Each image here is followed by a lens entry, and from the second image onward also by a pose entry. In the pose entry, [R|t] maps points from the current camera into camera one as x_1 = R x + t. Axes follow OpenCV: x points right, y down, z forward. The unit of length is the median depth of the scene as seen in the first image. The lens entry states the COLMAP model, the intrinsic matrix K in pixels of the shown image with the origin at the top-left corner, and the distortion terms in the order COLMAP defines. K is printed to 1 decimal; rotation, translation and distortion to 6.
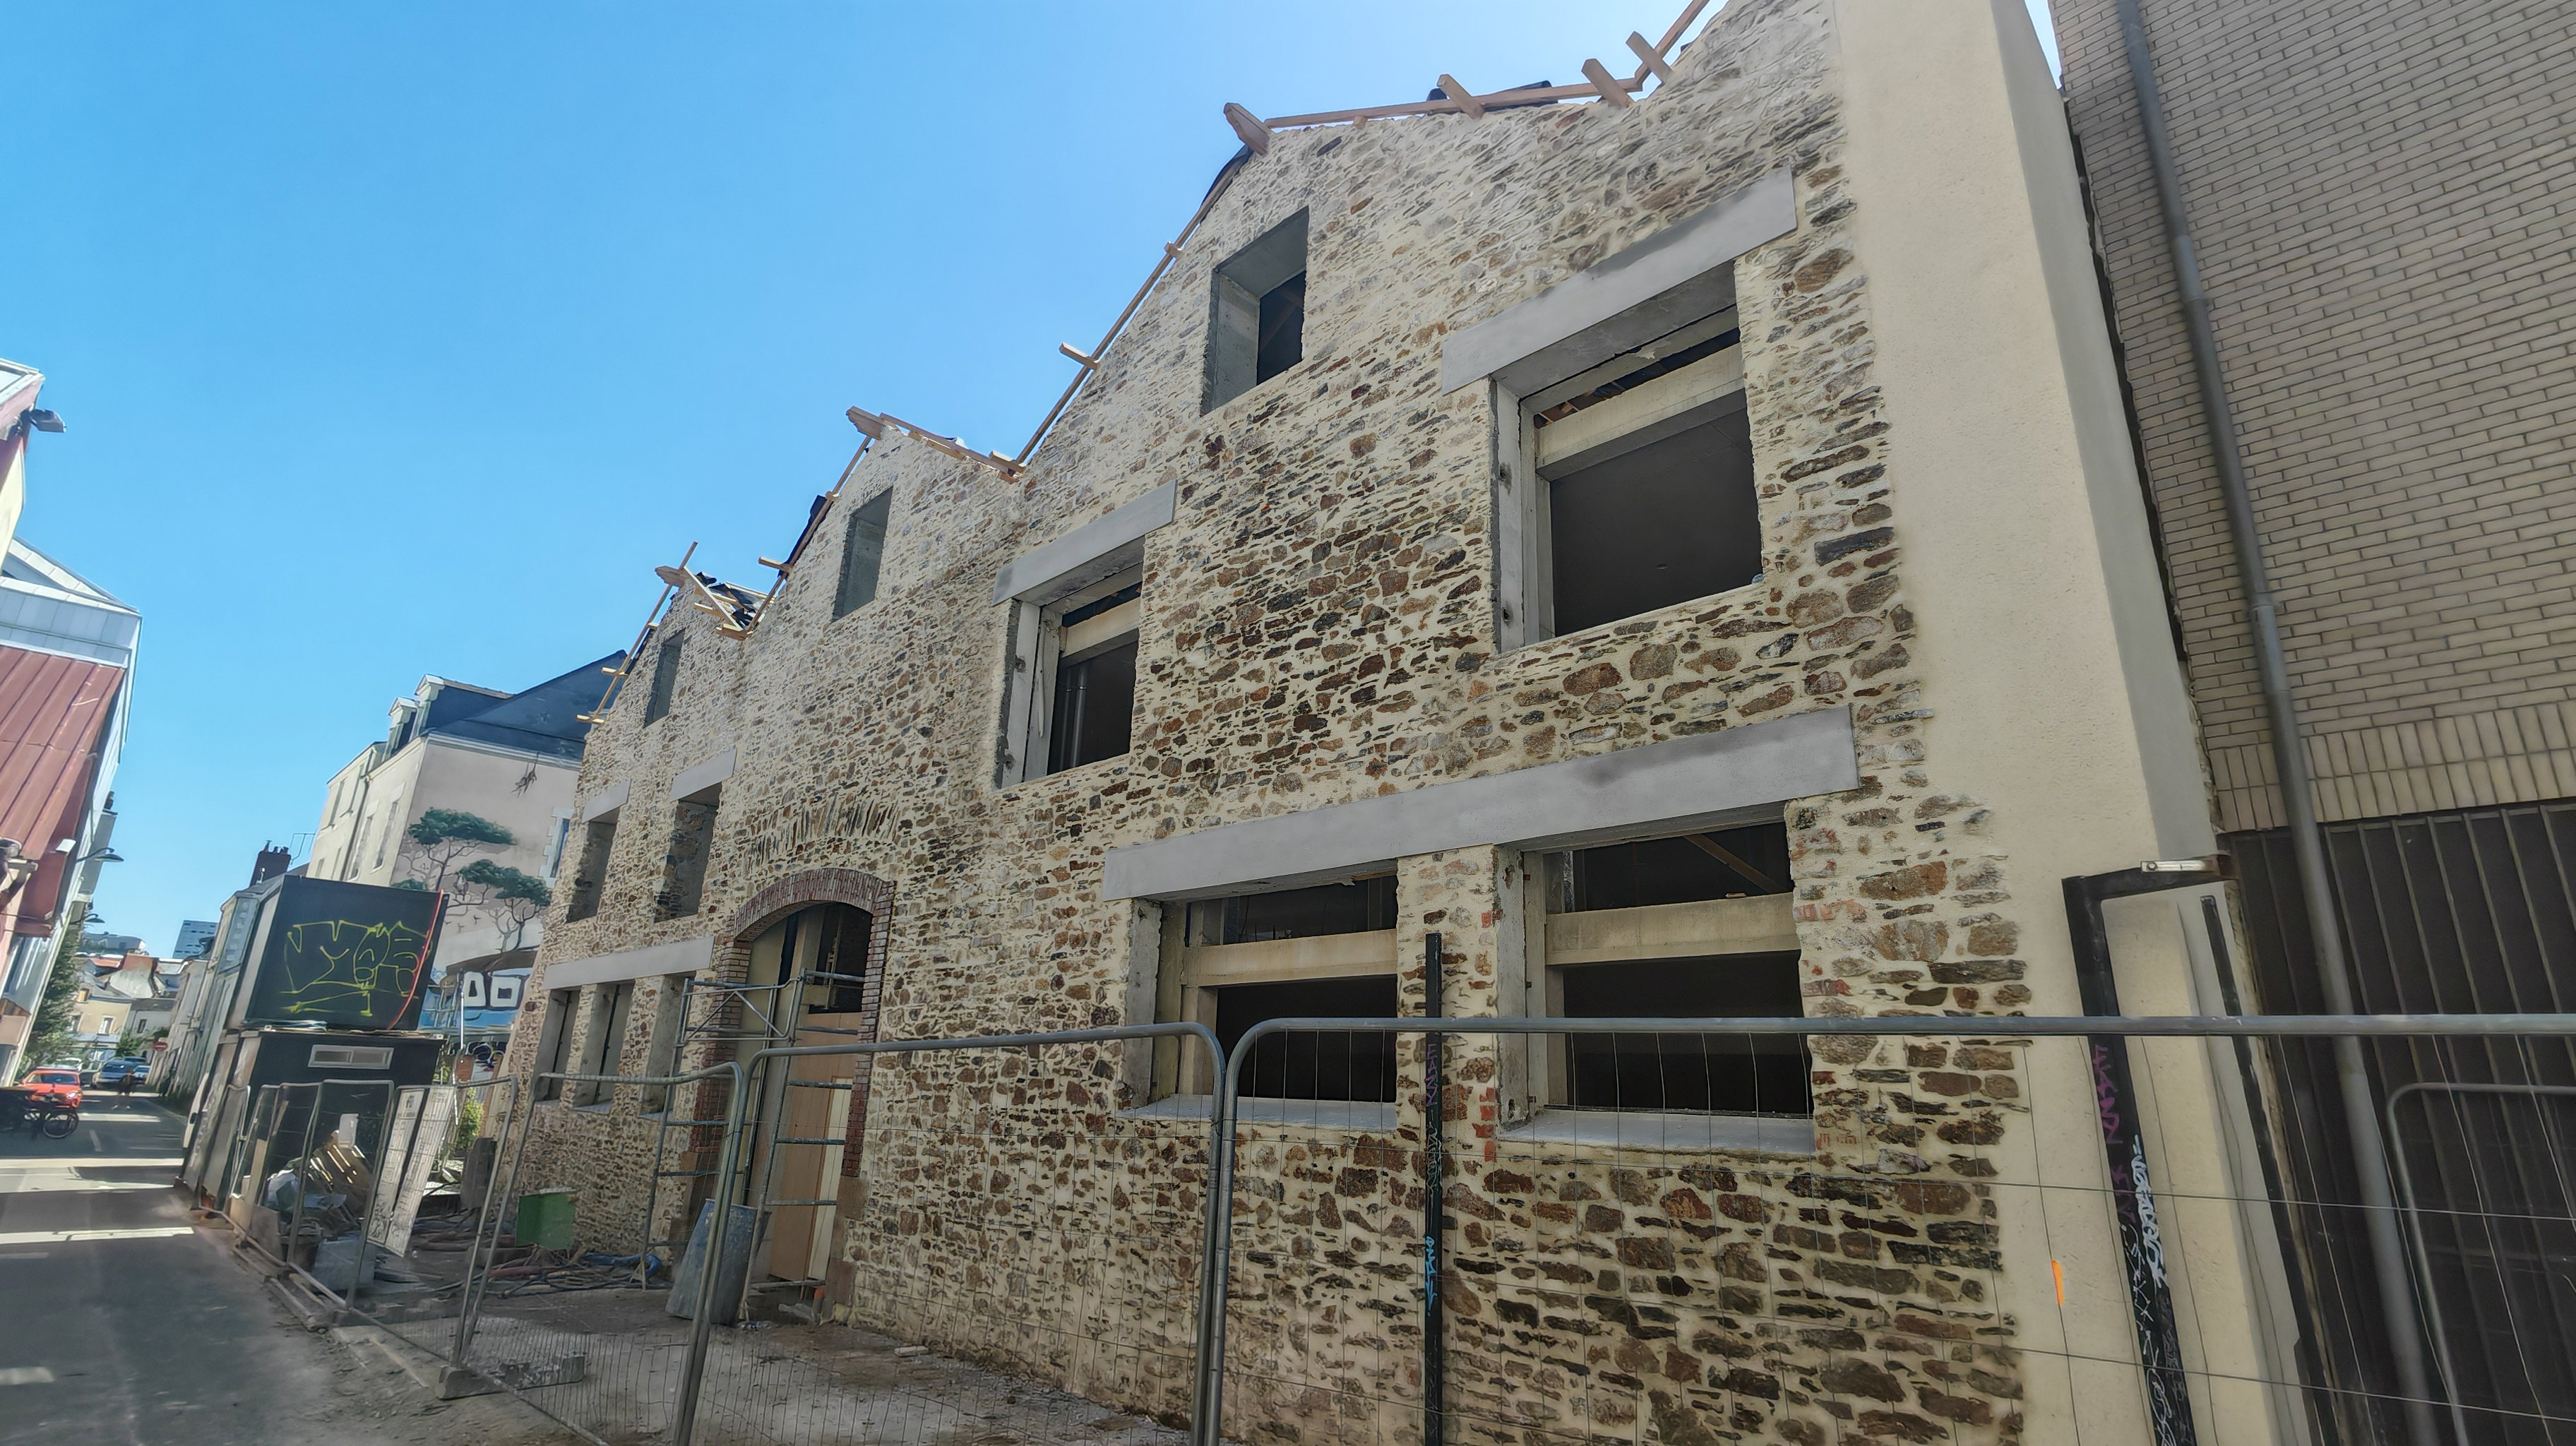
lens RADIAL K [[1179.3, 0, 1288.0], [0, 1179.3, 723.0], [0, 0, 1]] dist [-0.002592, 0.000725]
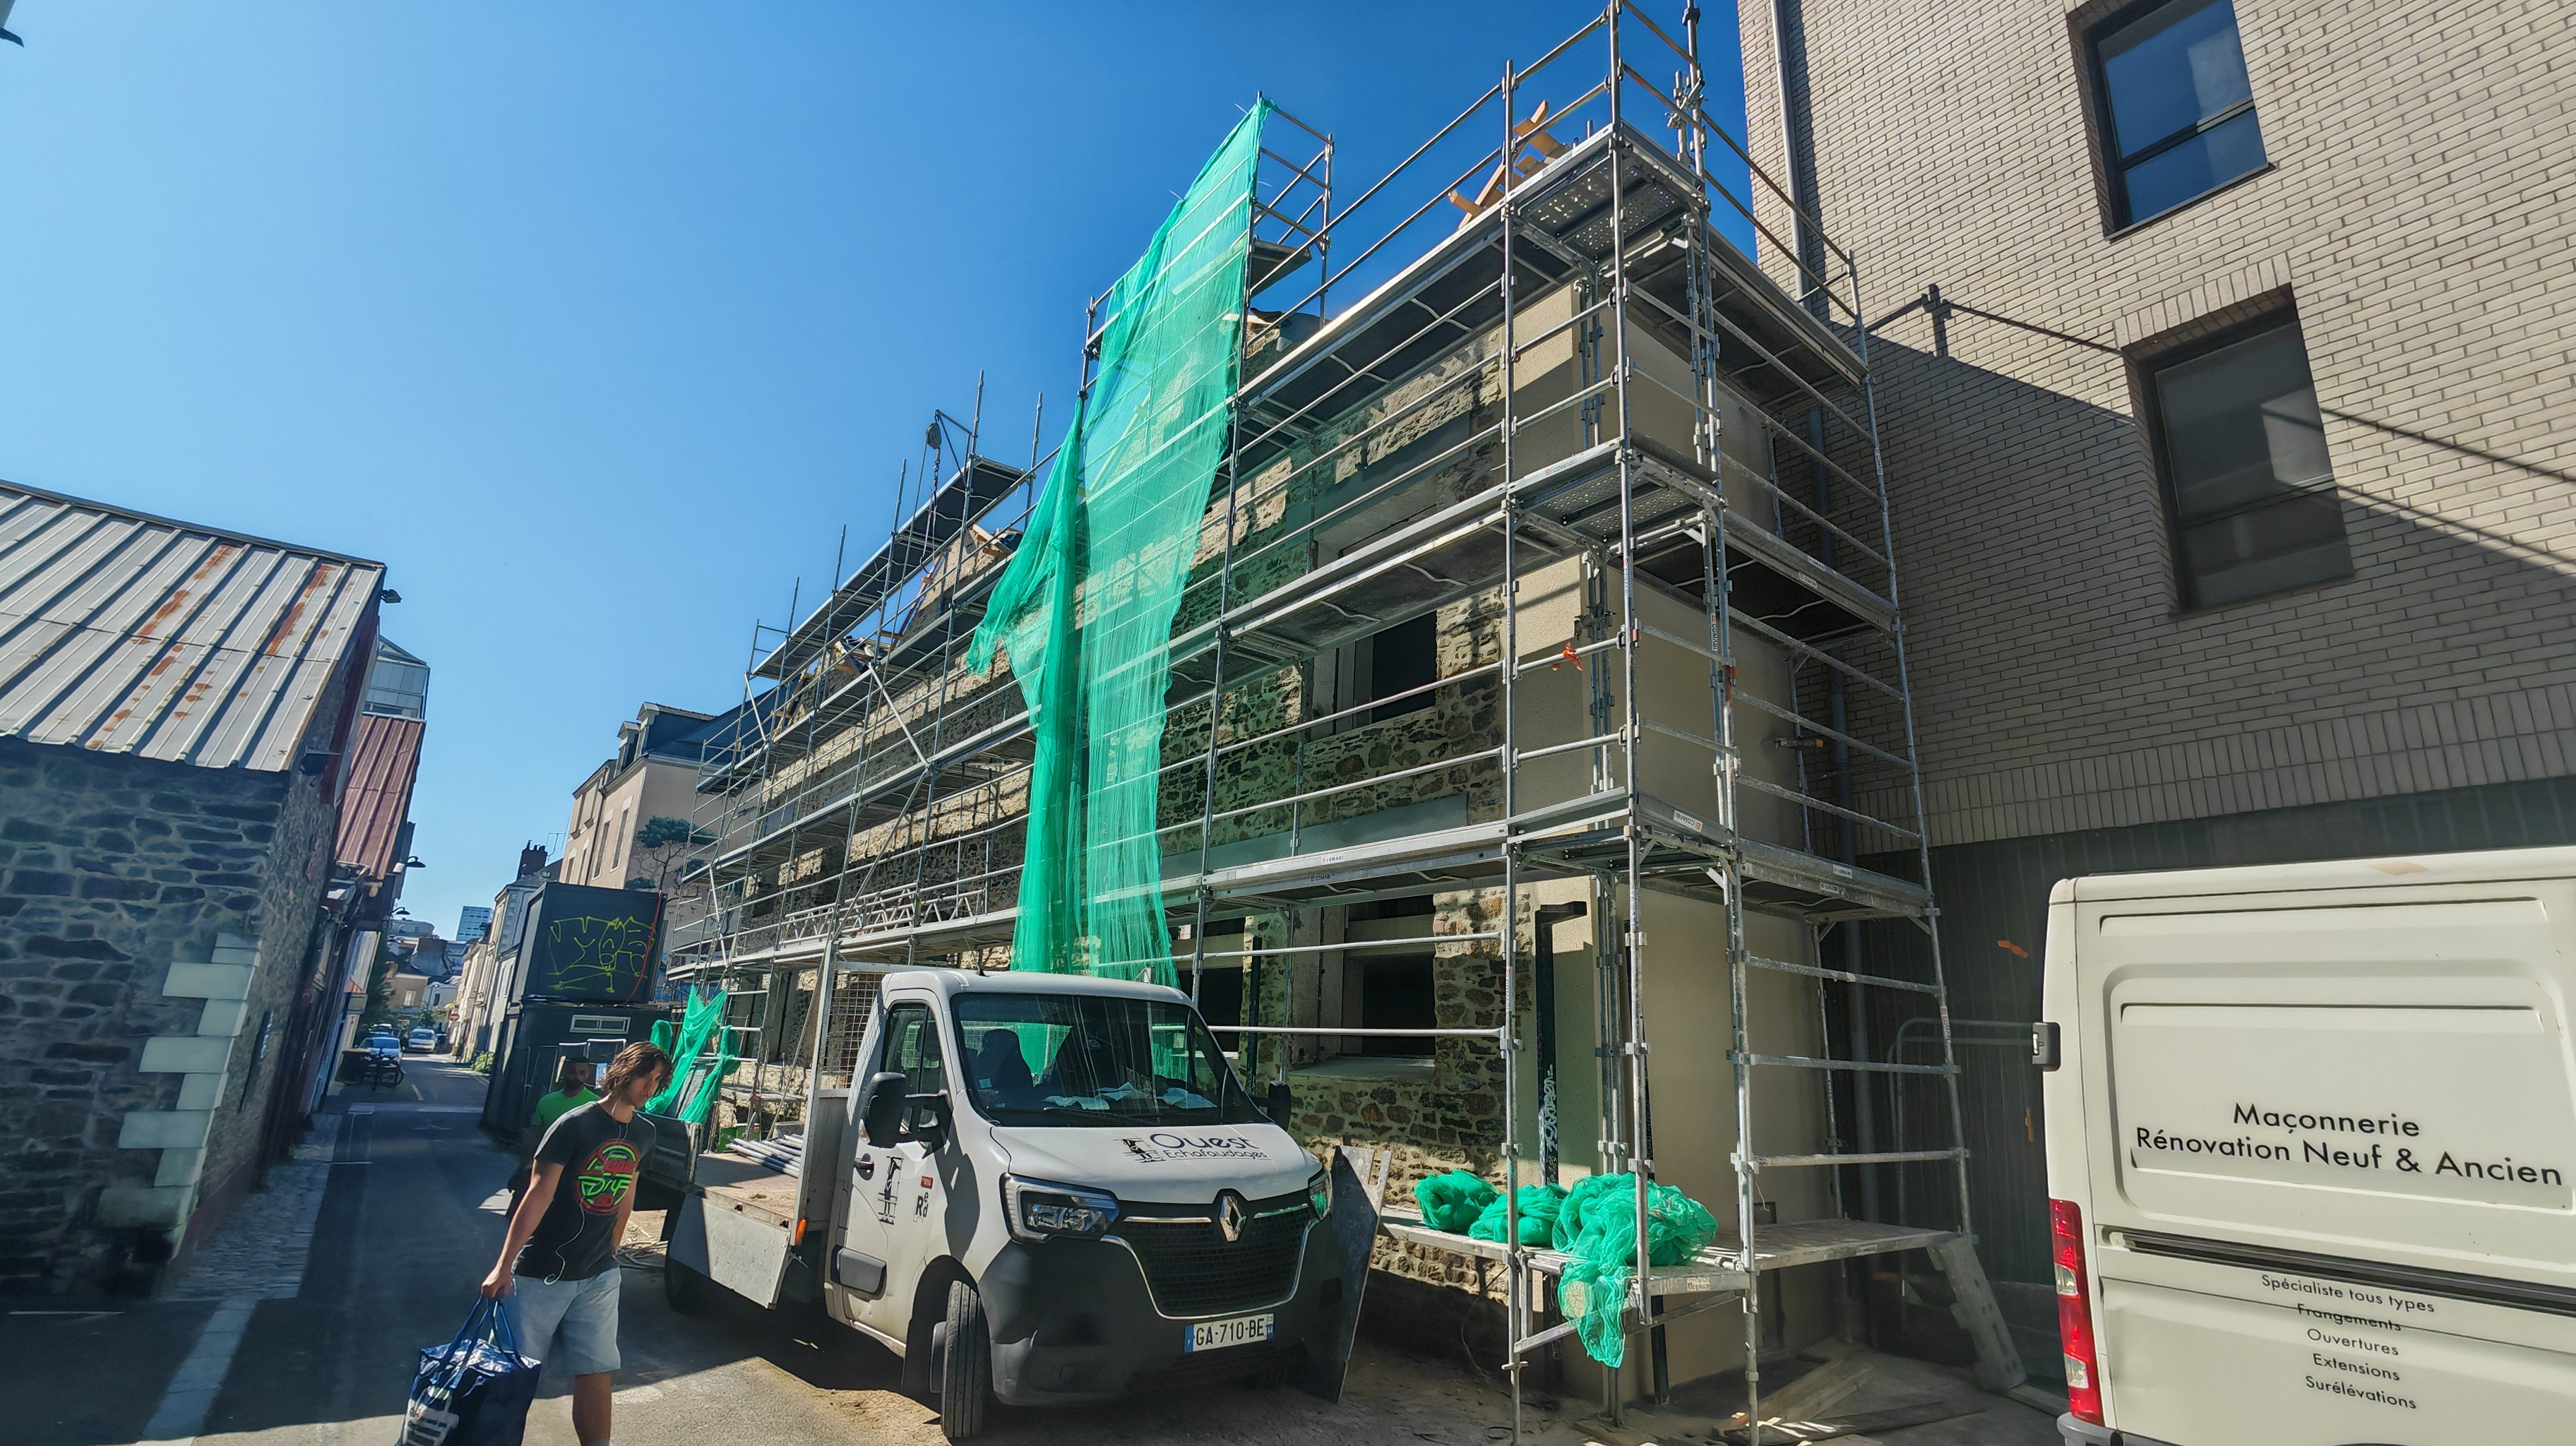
lens RADIAL K [[1179.3, 0, 1288.0], [0, 1179.3, 723.0], [0, 0, 1]] dist [-0.002592, 0.000725]
pose [[0.990029, -0.031319, -0.137338, 0.144074], [0.033992, 0.999275, 0.017162, -0.044056], [0.136701, -0.021659, 0.990376, -0.174807]]
